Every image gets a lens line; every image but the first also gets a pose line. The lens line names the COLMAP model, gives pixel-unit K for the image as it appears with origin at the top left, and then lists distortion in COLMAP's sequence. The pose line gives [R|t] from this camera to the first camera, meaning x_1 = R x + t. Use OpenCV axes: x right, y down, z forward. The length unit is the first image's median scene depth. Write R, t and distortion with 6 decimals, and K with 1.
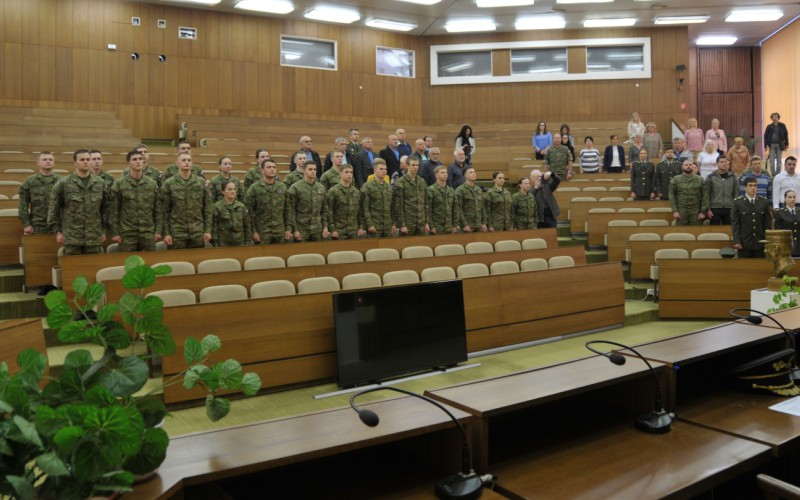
lens RADIAL K [[732.6, 0, 390.7], [0, 732.6, 220.4], [0, 0, 1]] dist [-0.155238, 0.089687]
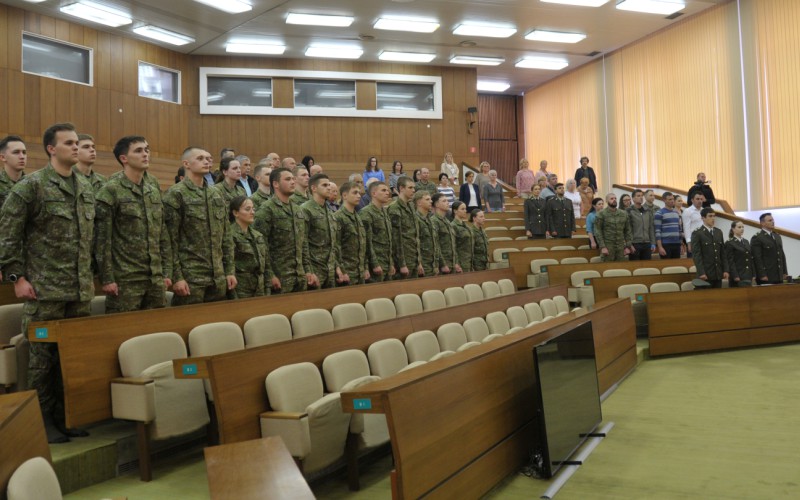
lens RADIAL K [[772.4, 0, 400.0], [0, 772.4, 250.0], [0, 0, 1]] dist [-0.165119, 0.121287]
pose [[0.860922, -0.012862, 0.508575, -0.249440], [0.037141, 0.998602, -0.037619, 0.013576], [-0.507380, 0.051276, 0.860195, 0.189203]]
